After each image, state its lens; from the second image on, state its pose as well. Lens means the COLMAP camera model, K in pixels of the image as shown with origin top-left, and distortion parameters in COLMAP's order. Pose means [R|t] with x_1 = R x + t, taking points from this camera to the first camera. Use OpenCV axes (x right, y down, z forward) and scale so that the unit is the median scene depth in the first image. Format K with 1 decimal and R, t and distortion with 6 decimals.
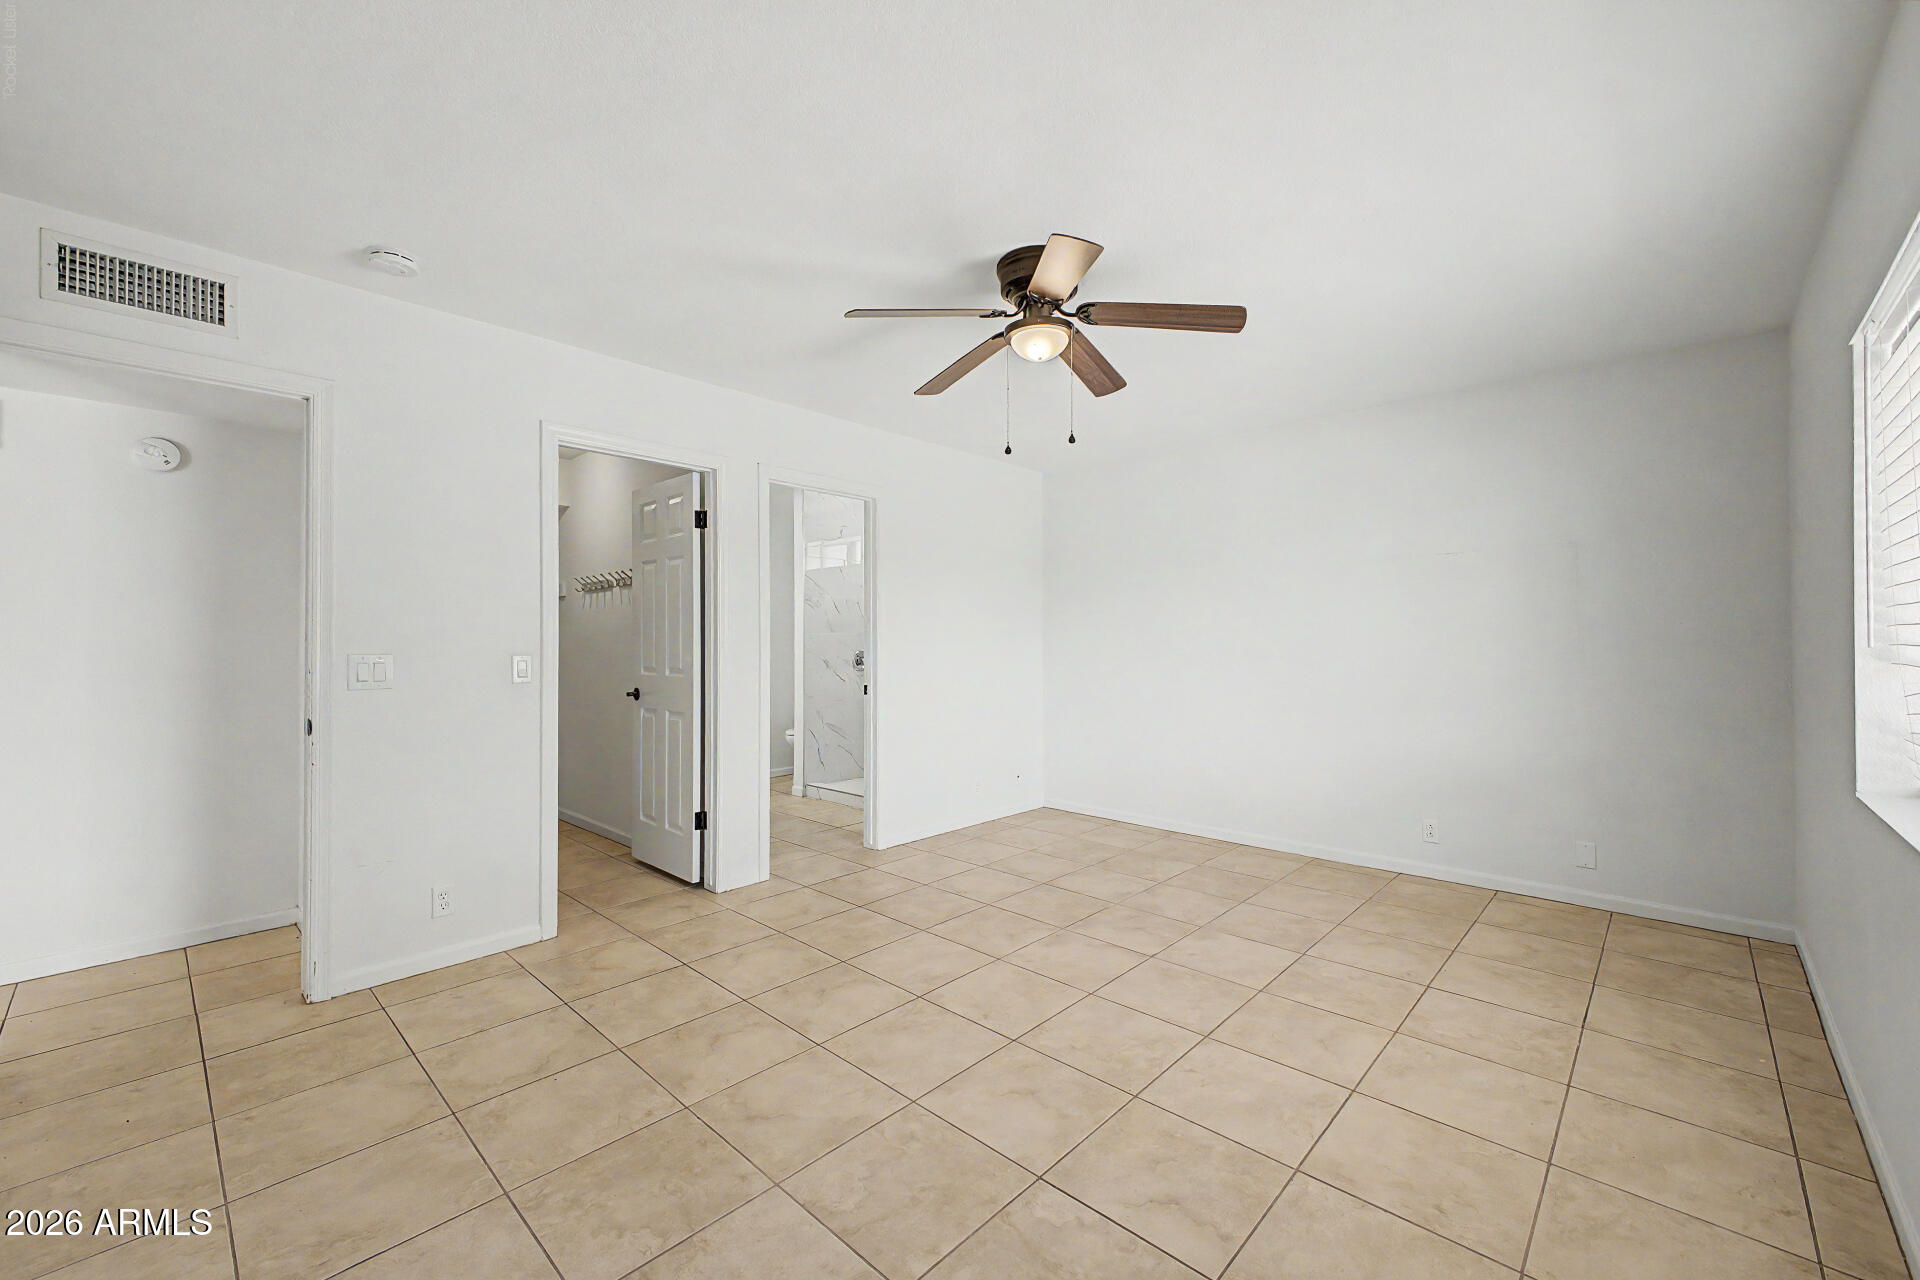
lens RADIAL K [[762.5, 0, 960.7], [0, 762.5, 632.7], [0, 0, 1]] dist [0.023057, -0.000041]
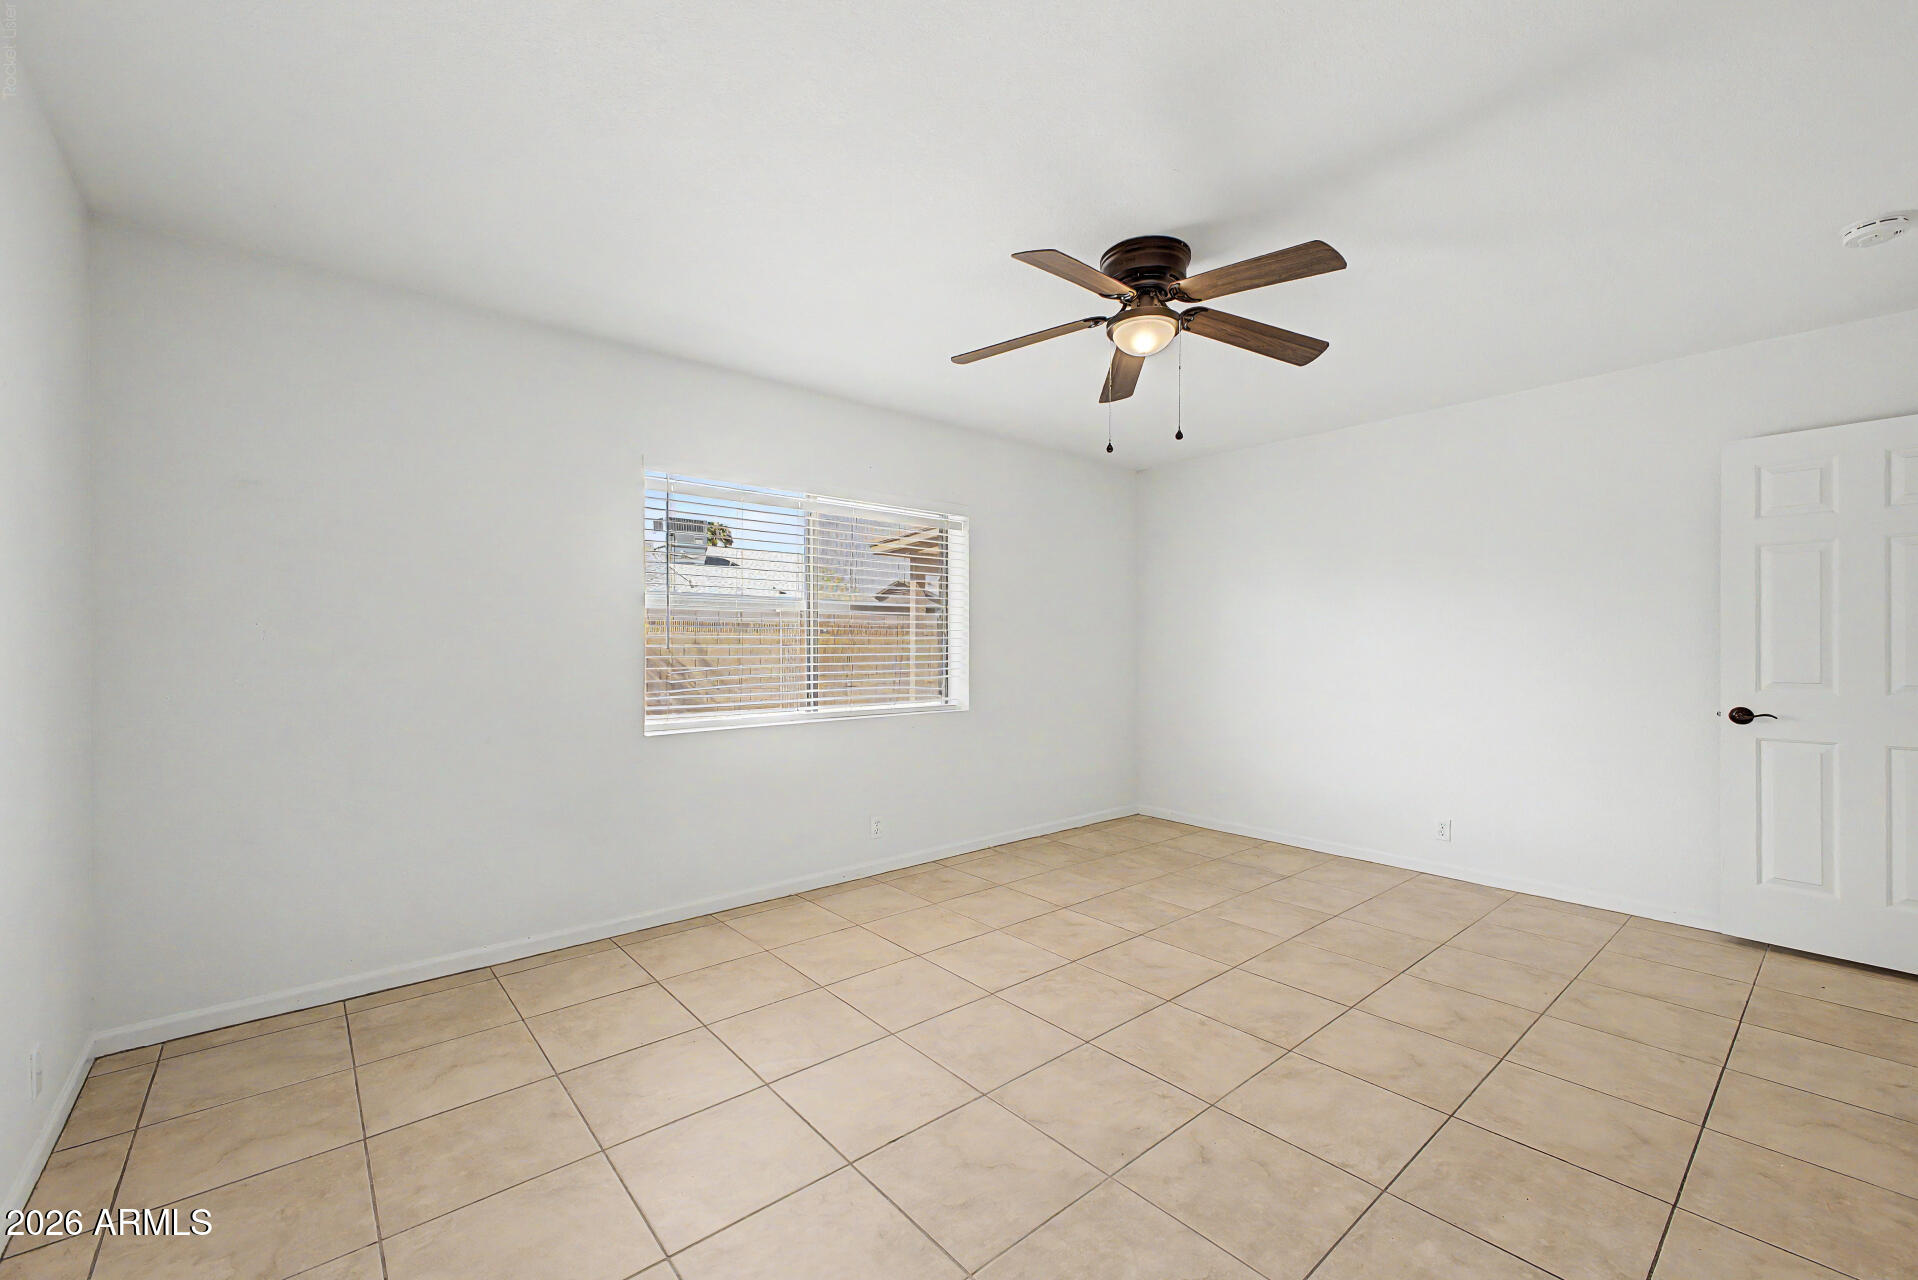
lens RADIAL K [[780.3, 0, 950.0], [0, 780.3, 638.7], [0, 0, 1]] dist [0.008750, -0.000122]
pose [[-0.993091, 0.002786, 0.117318, 0.207047], [0.000919, 0.999872, -0.015964, 0.023380], [-0.117347, -0.015746, -0.992966, 1.810172]]
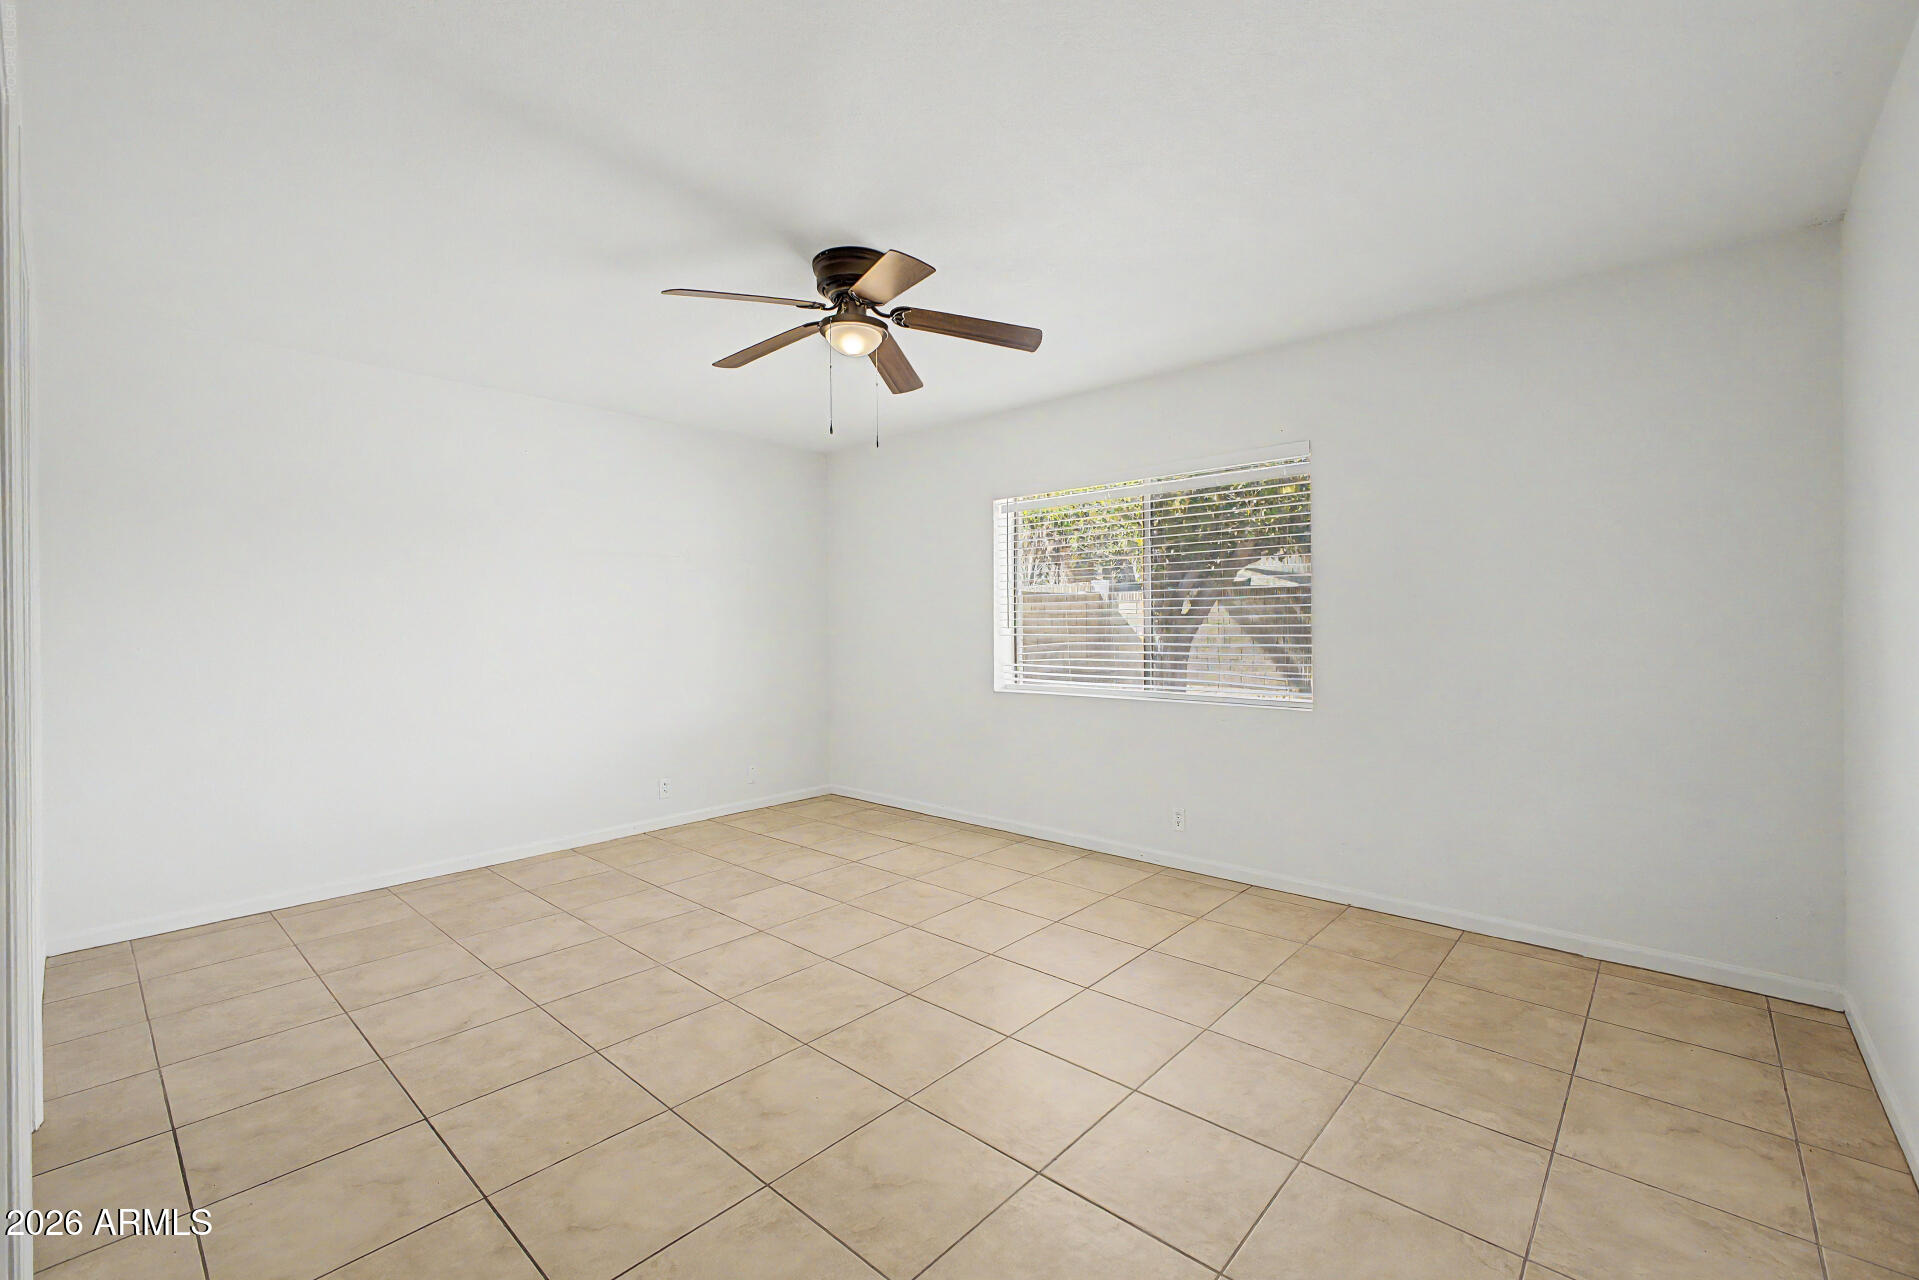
lens RADIAL K [[819.0, 0, 964.5], [0, 819.0, 634.5], [0, 0, 1]] dist [0.031940, -0.000087]
pose [[-0.012511, -0.011614, 0.999854, -0.904754], [-0.002016, 0.999931, 0.011590, 0.012174], [-0.999920, -0.001871, -0.012533, 0.786585]]
